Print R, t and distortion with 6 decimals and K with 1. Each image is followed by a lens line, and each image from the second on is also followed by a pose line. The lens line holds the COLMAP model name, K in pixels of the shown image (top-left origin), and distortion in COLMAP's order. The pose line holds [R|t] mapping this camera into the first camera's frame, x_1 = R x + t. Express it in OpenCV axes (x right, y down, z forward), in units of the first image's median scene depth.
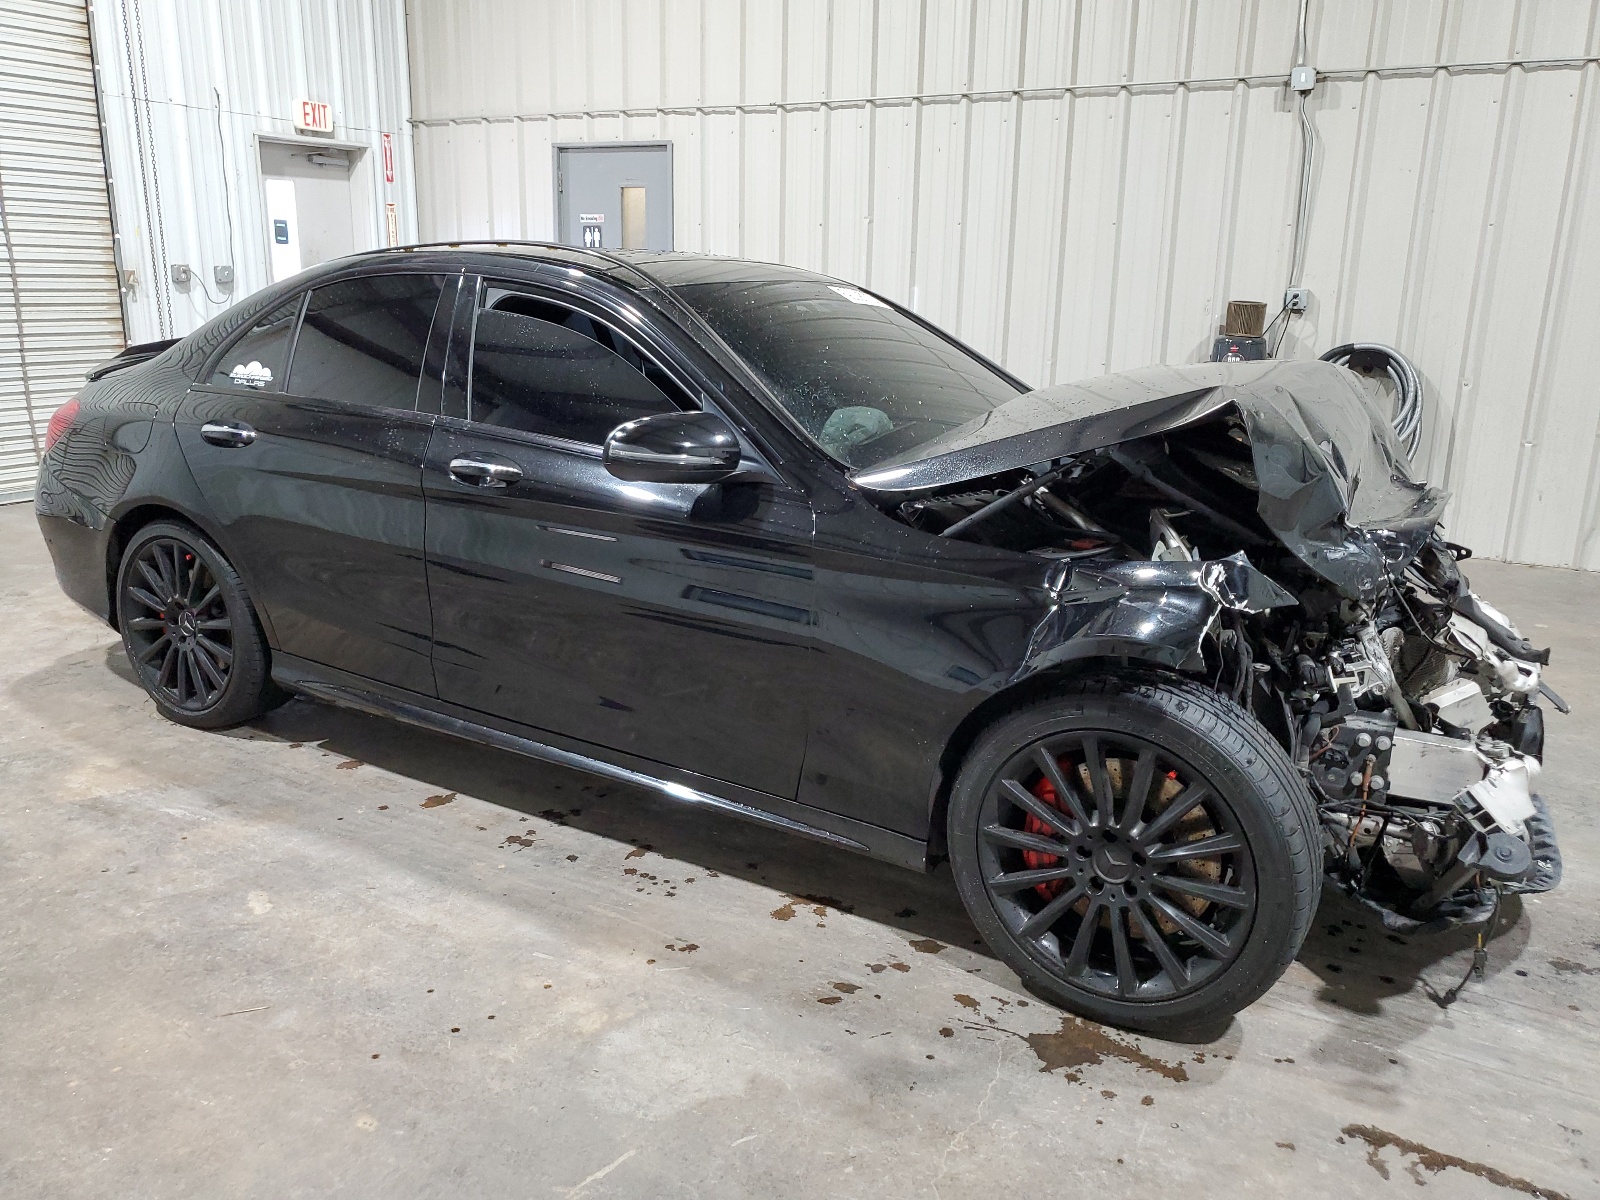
lens RADIAL K [[1283.3, 0, 822.1], [0, 1283.3, 601.6], [0, 0, 1]] dist [0.012581, 0.011140]
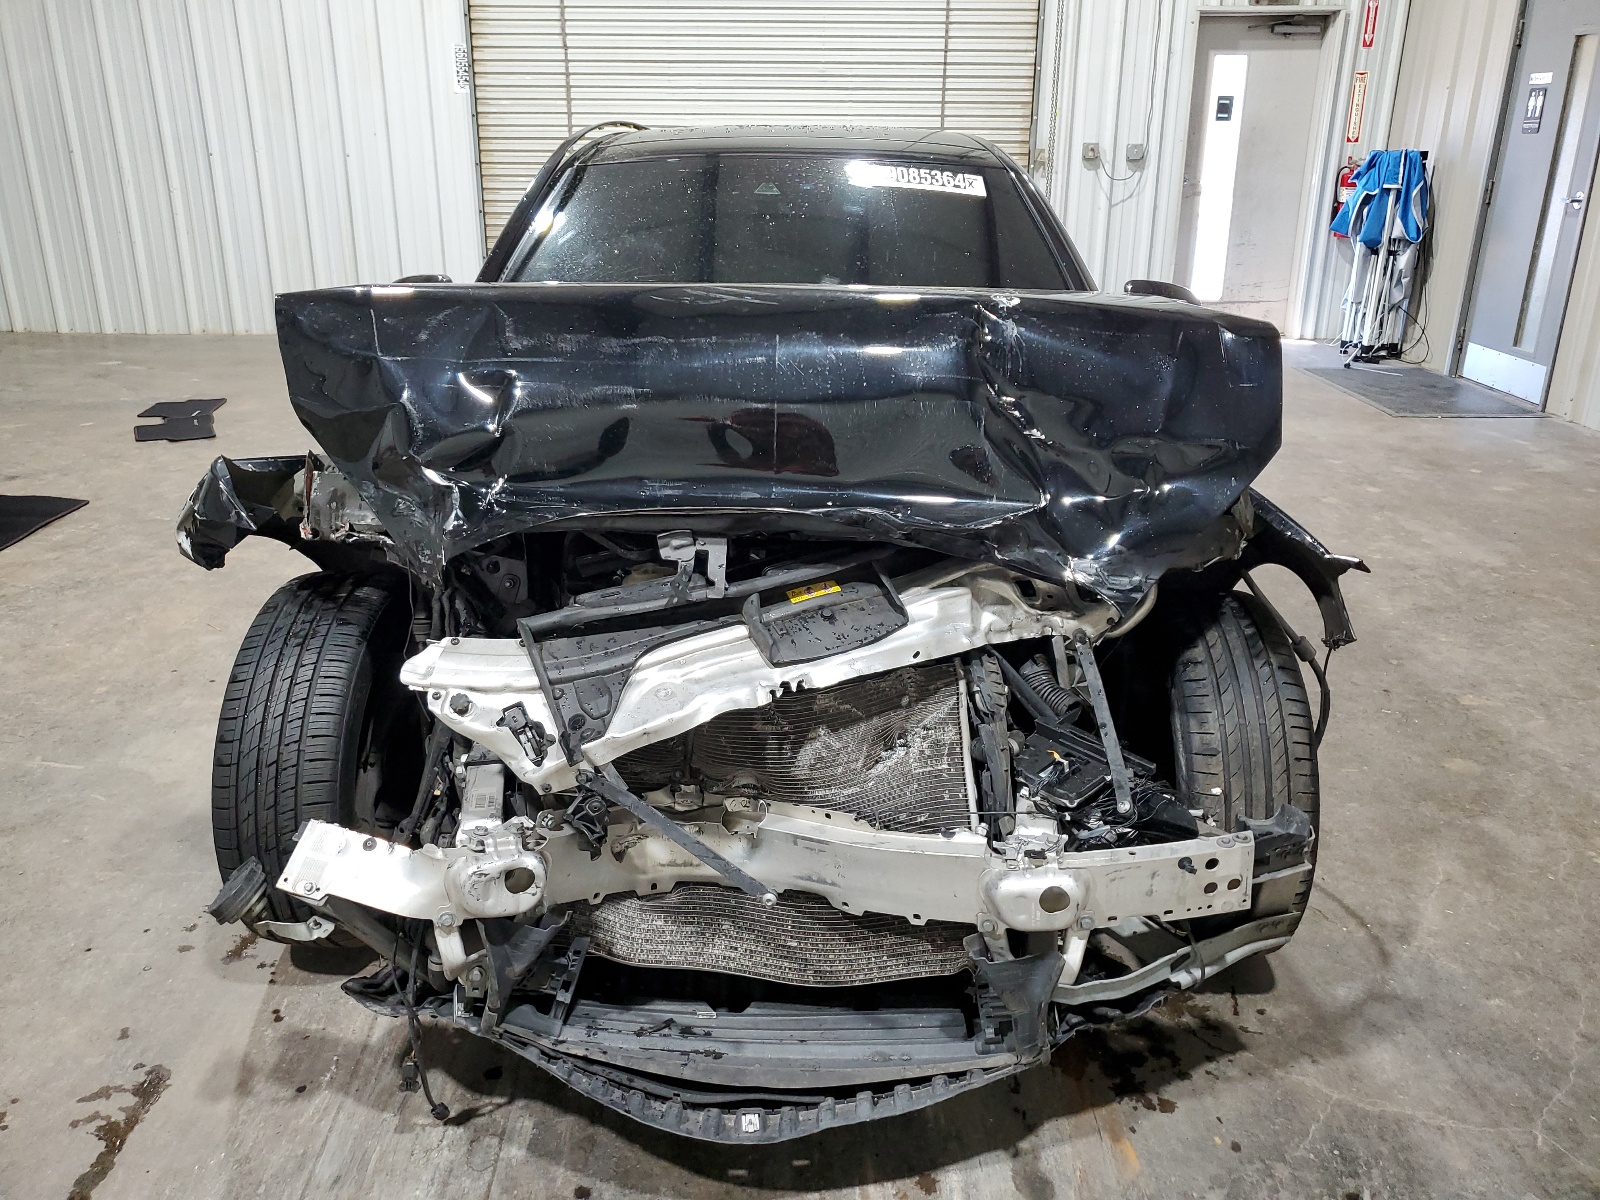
lens RADIAL K [[1283.3, 0, 822.1], [0, 1283.3, 601.6], [0, 0, 1]] dist [0.012581, 0.011140]
pose [[0.477642, 0.294025, -0.827893, 0.891284], [-0.221208, 0.952225, 0.210559, -0.154752], [0.850250, 0.082565, 0.519863, 0.596259]]
